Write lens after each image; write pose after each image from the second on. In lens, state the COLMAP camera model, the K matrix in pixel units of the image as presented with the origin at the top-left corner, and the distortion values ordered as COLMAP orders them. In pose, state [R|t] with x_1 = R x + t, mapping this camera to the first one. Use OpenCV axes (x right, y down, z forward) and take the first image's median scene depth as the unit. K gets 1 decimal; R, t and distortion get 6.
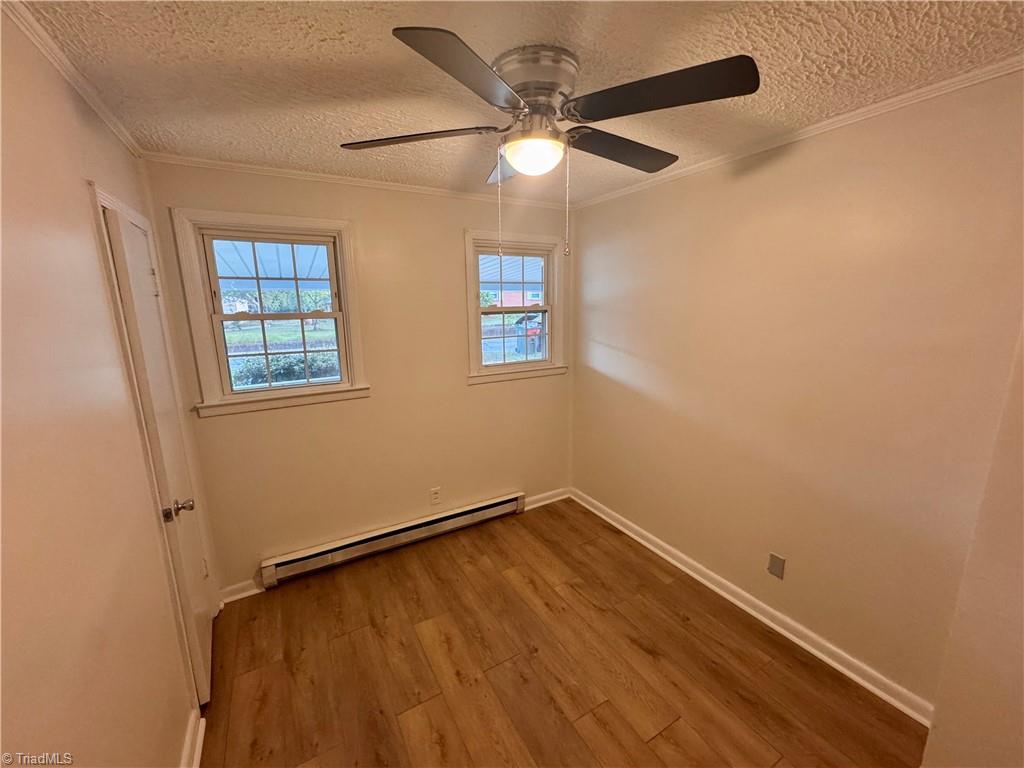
lens RADIAL K [[408.2, 0, 512.0], [0, 408.2, 384.0], [0, 0, 1]] dist [-0.000532, -0.000106]
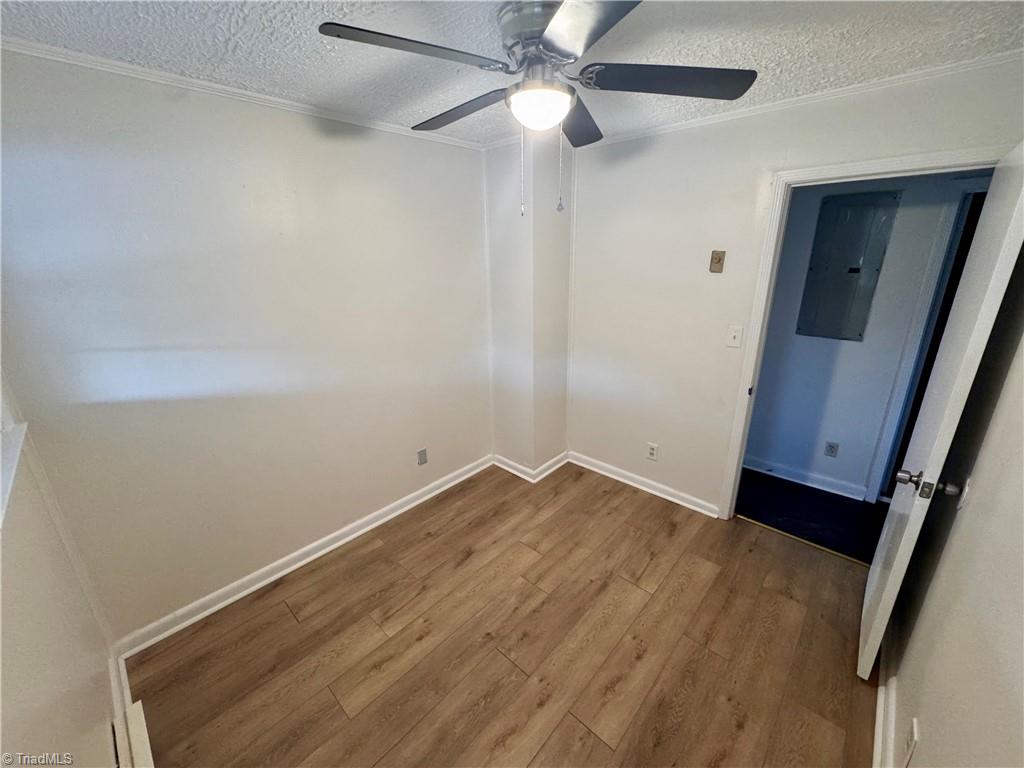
lens RADIAL K [[408.2, 0, 512.0], [0, 408.2, 384.0], [0, 0, 1]] dist [-0.000532, -0.000106]
pose [[-0.297805, -0.277413, 0.913430, -0.653885], [0.210024, 0.914361, 0.346169, -0.201325], [-0.931237, 0.294933, -0.214038, 0.954388]]
